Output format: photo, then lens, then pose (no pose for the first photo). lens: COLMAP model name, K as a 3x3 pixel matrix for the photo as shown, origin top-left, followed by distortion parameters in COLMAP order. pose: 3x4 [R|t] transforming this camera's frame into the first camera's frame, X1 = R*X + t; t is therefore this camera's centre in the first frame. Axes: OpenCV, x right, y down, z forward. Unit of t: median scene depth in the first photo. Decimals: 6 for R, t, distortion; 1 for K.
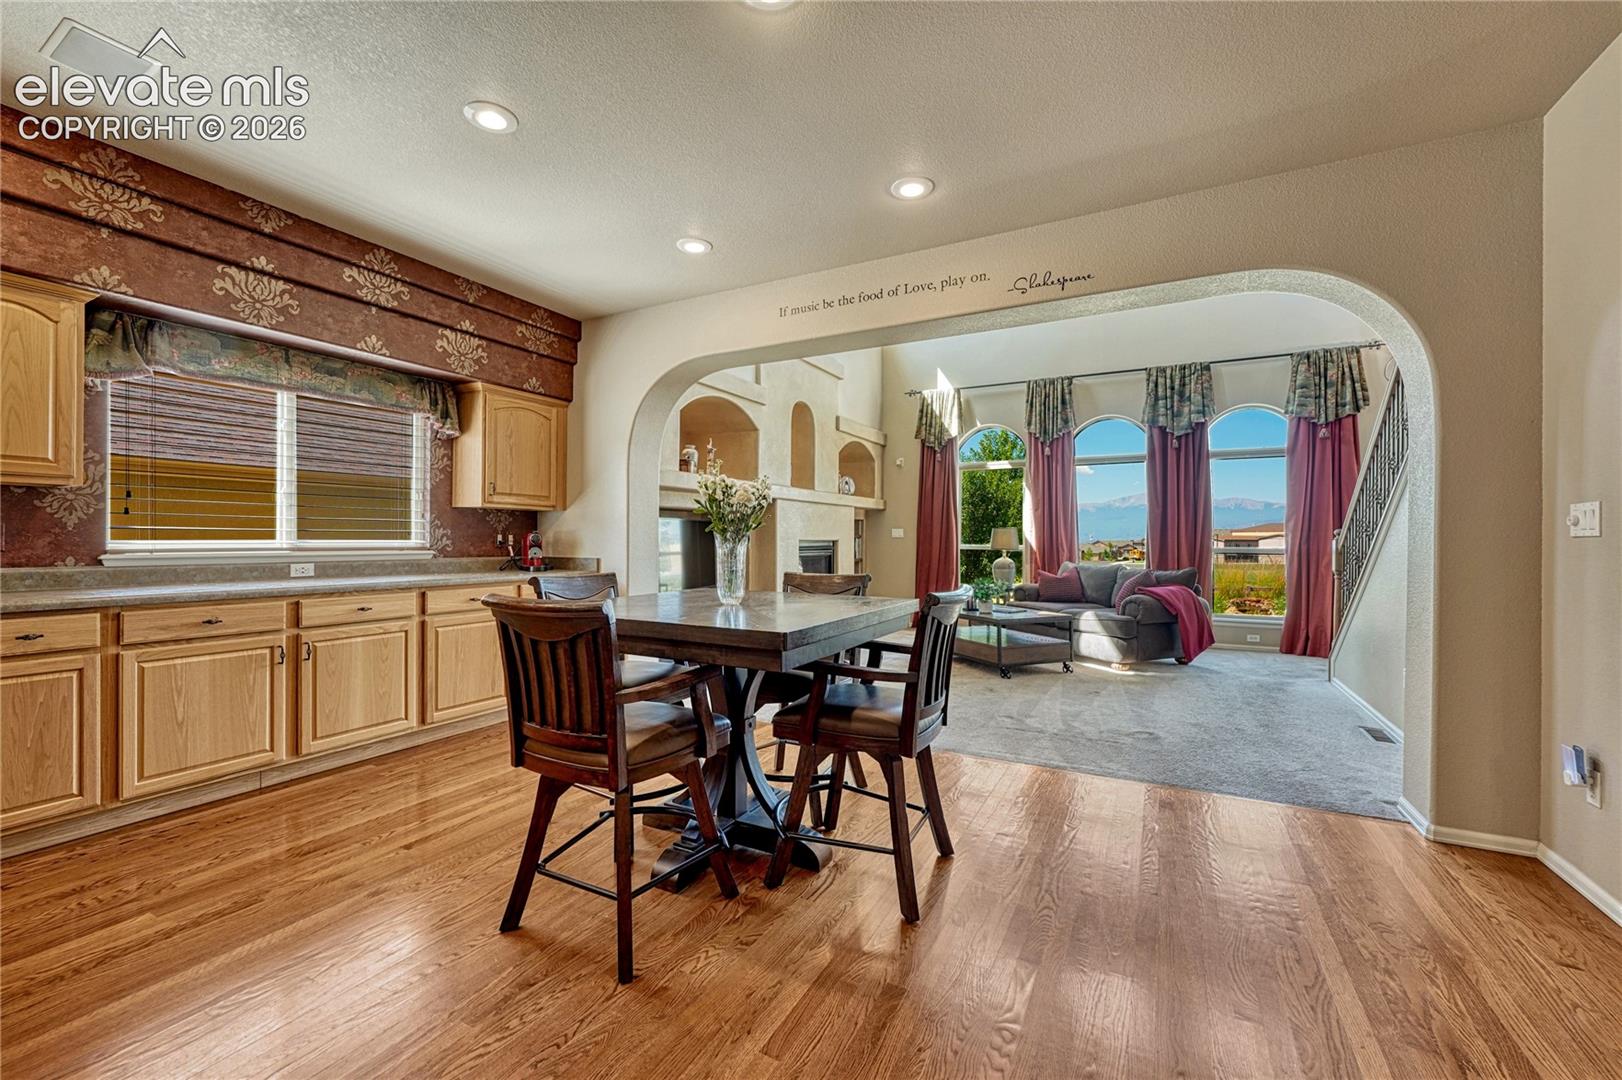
lens RADIAL K [[669.2, 0, 805.4], [0, 669.2, 538.2], [0, 0, 1]] dist [-0.014269, 0.002627]
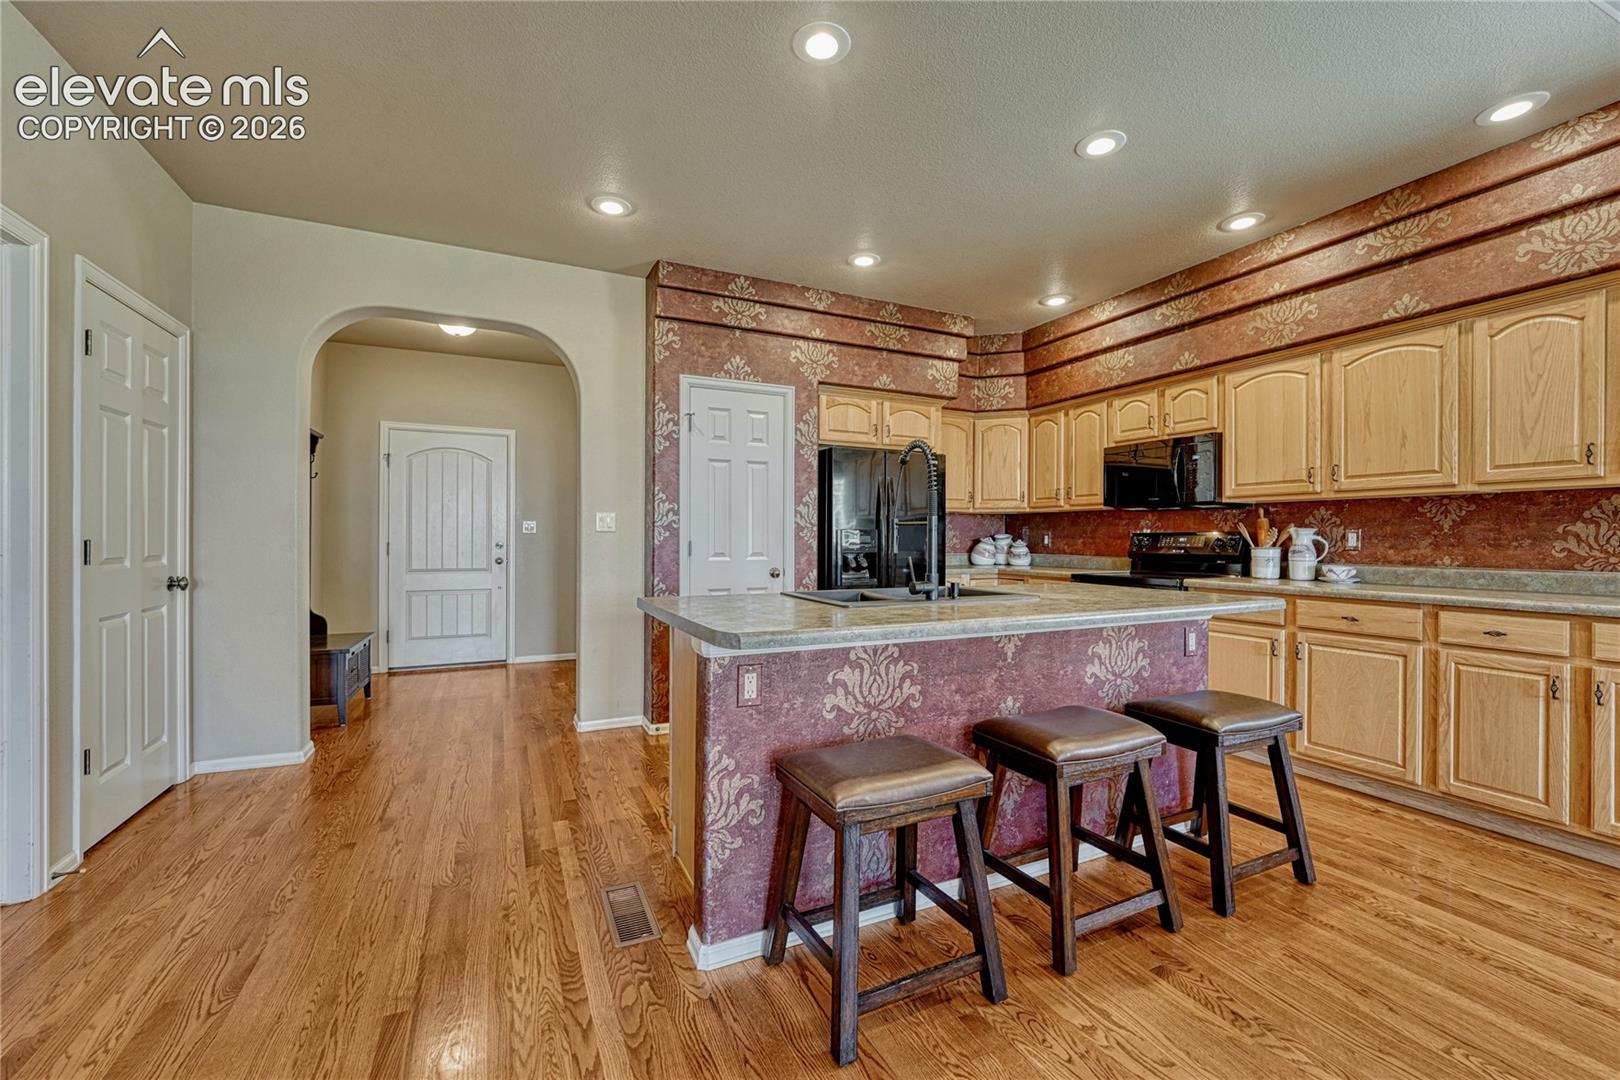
lens RADIAL K [[668.4, 0, 811.1], [0, 668.4, 541.4], [0, 0, 1]] dist [-0.014269, 0.002627]
pose [[-0.595403, -0.000767, -0.803427, 0.139145], [-0.002417, 0.999997, 0.000837, 0.001147], [0.803424, 0.002440, -0.595403, 0.290461]]
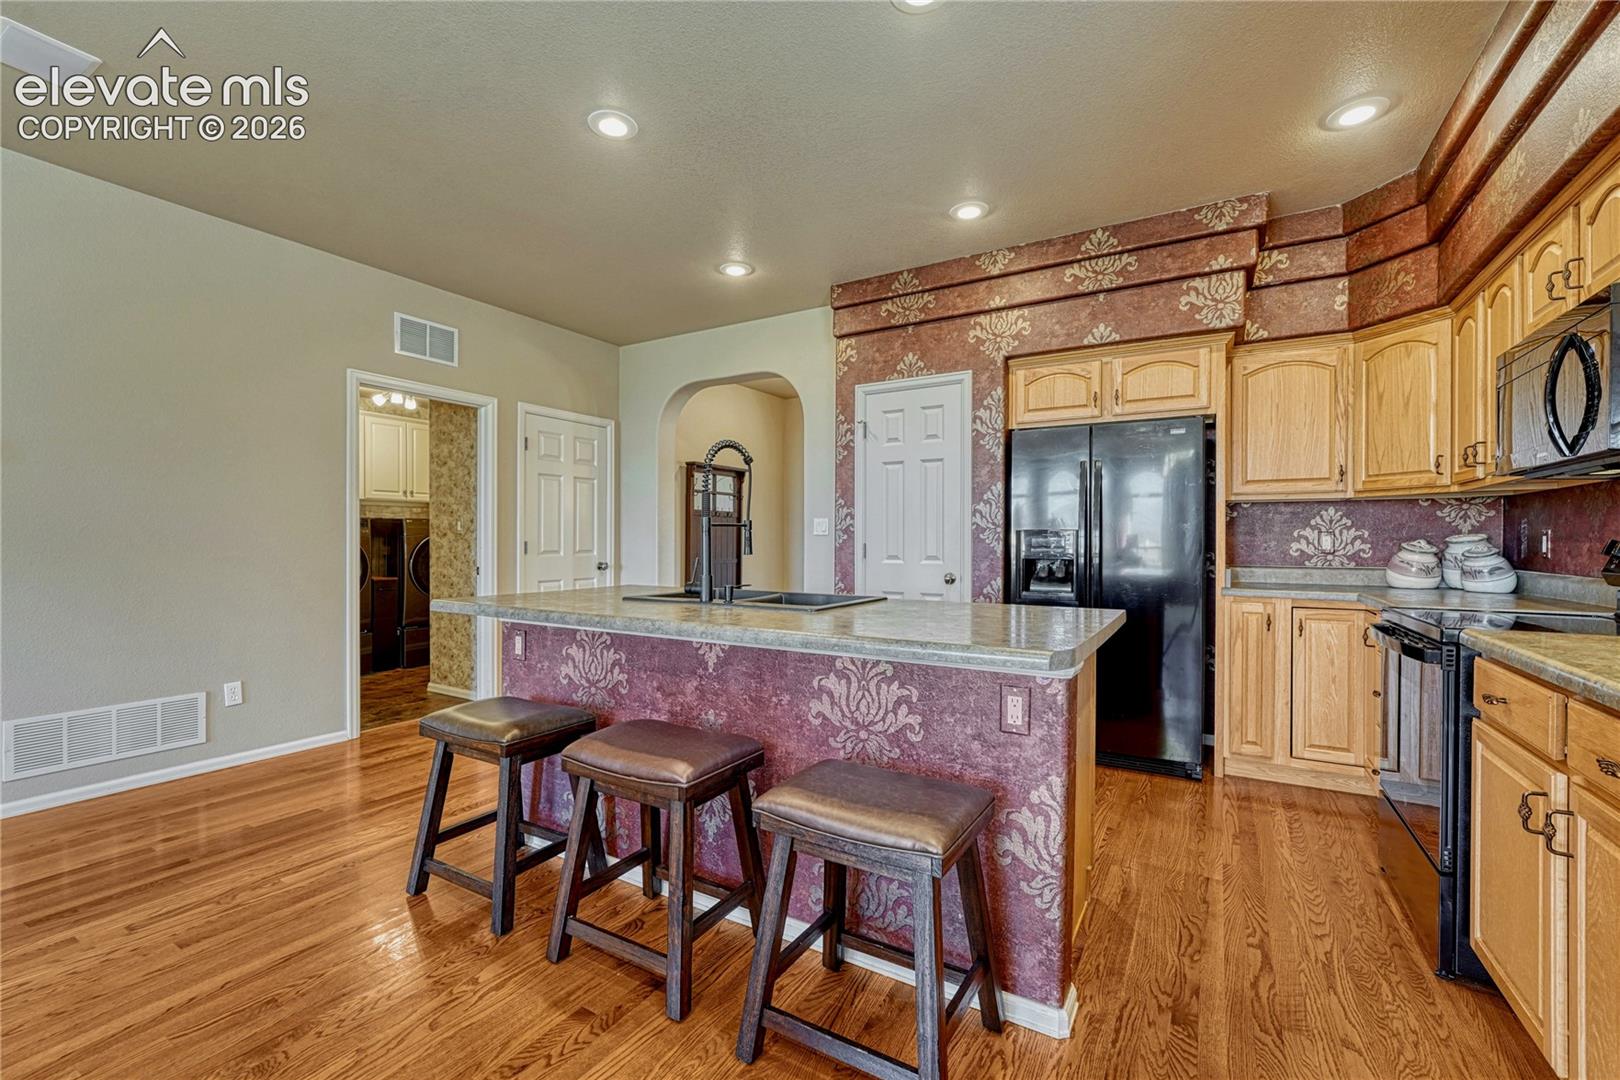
lens RADIAL K [[668.4, 0, 779.3], [0, 668.4, 547.6], [0, 0, 1]] dist [-0.014269, 0.002627]
pose [[-0.997981, -0.008047, 0.063002, -0.392662], [-0.007715, 0.999955, 0.005512, 0.003187], [-0.063043, 0.005015, -0.997998, 0.548674]]
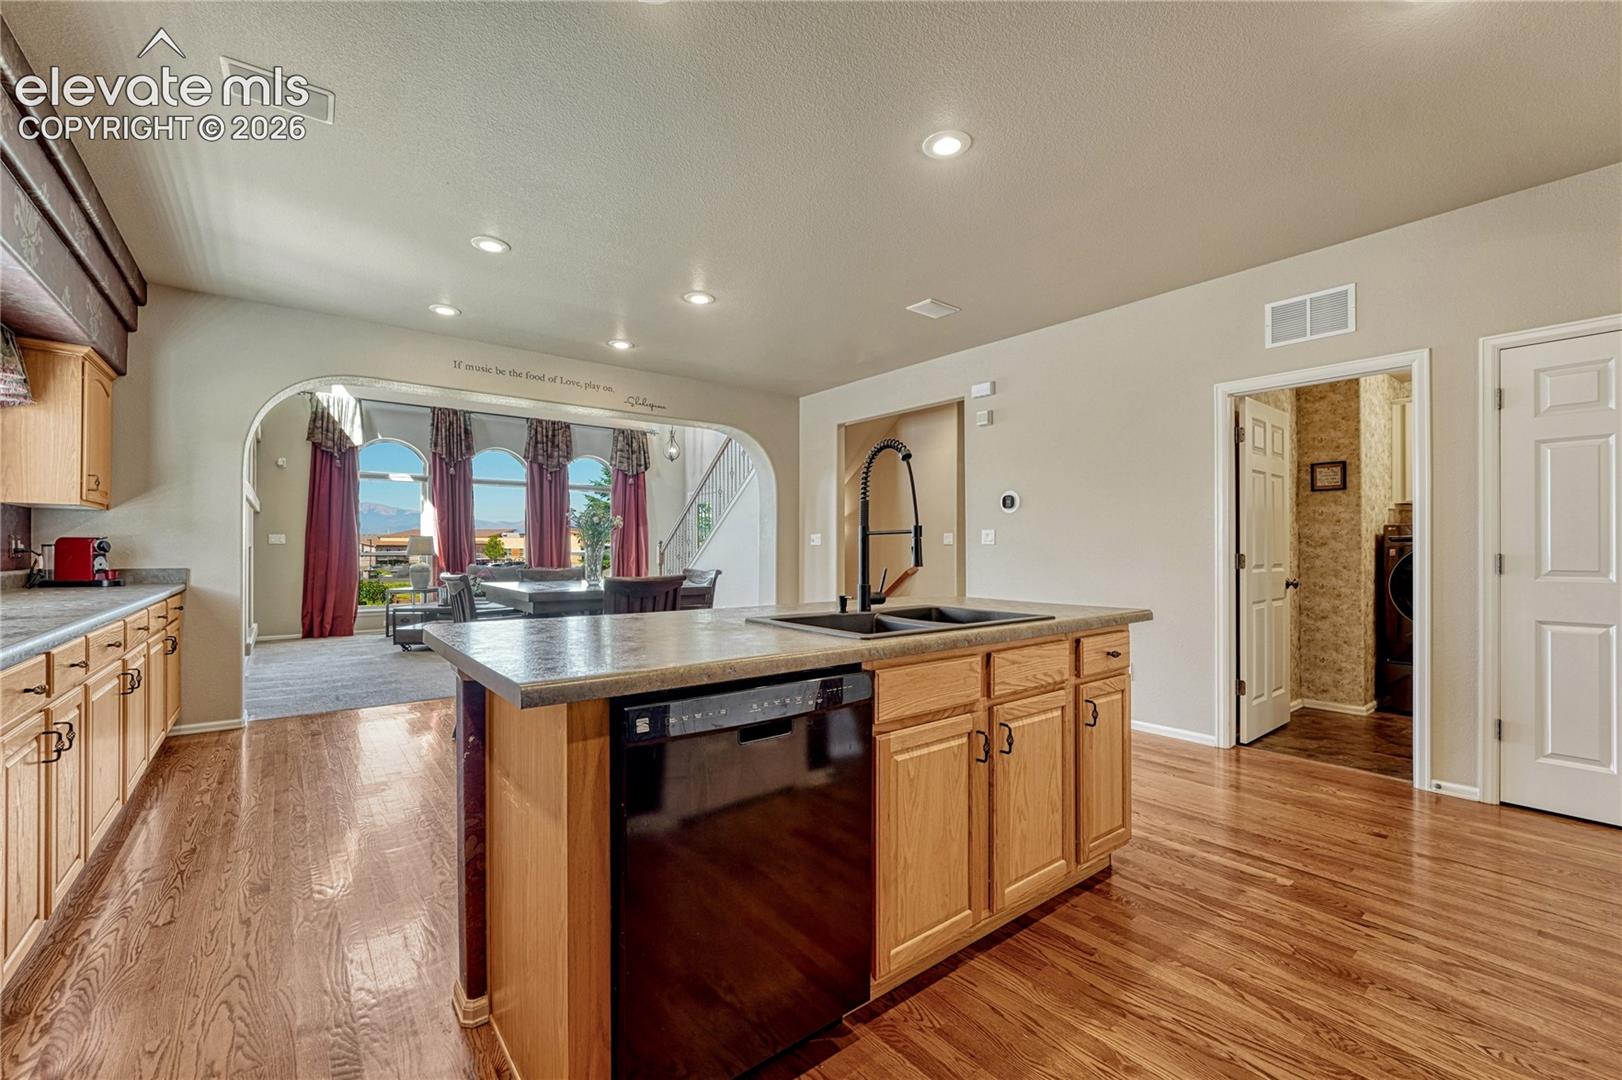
lens RADIAL K [[669.2, 0, 805.0], [0, 669.2, 550.0], [0, 0, 1]] dist [-0.014269, 0.002627]
pose [[0.407451, -0.005119, 0.913213, -0.762034], [-0.003838, 0.999966, 0.007318, -0.002300], [-0.913219, -0.006487, 0.407417, -0.088296]]
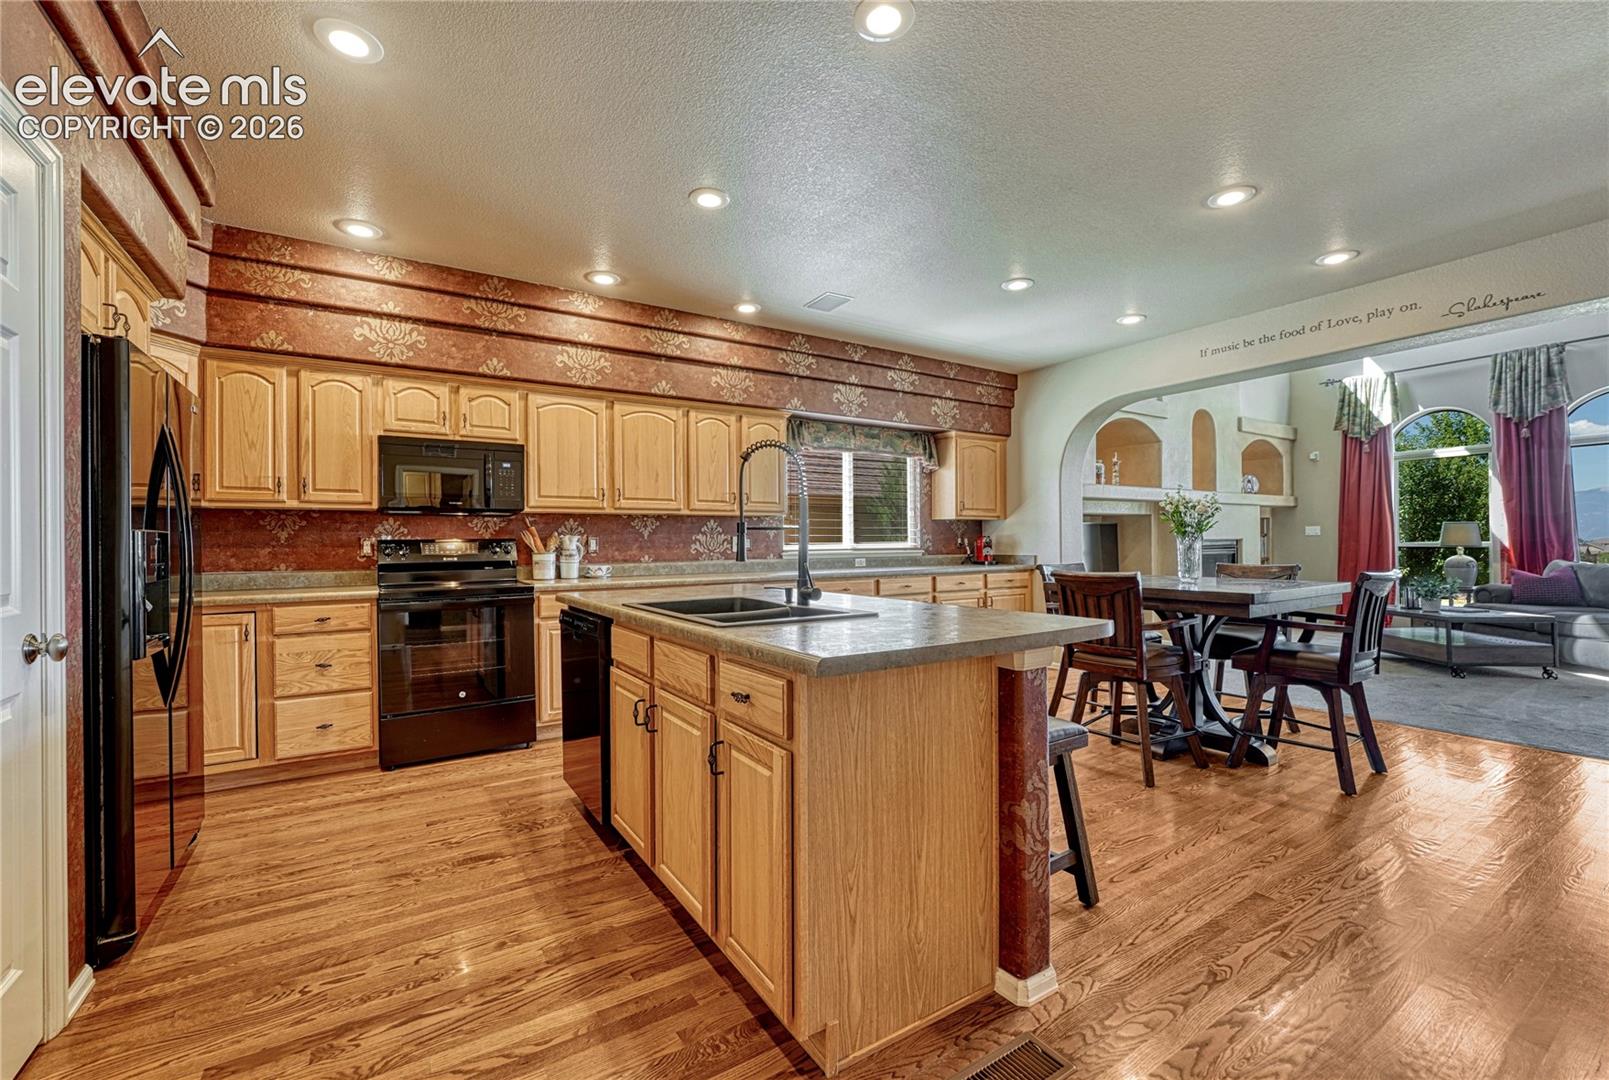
lens RADIAL K [[663.8, 0, 797.4], [0, 663.8, 540.4], [0, 0, 1]] dist [-0.014269, 0.002627]
pose [[0.869563, -0.014197, -0.493618, -0.074009], [0.014470, 0.999890, -0.003268, -0.000632], [0.493610, -0.004301, 0.869673, -0.356888]]
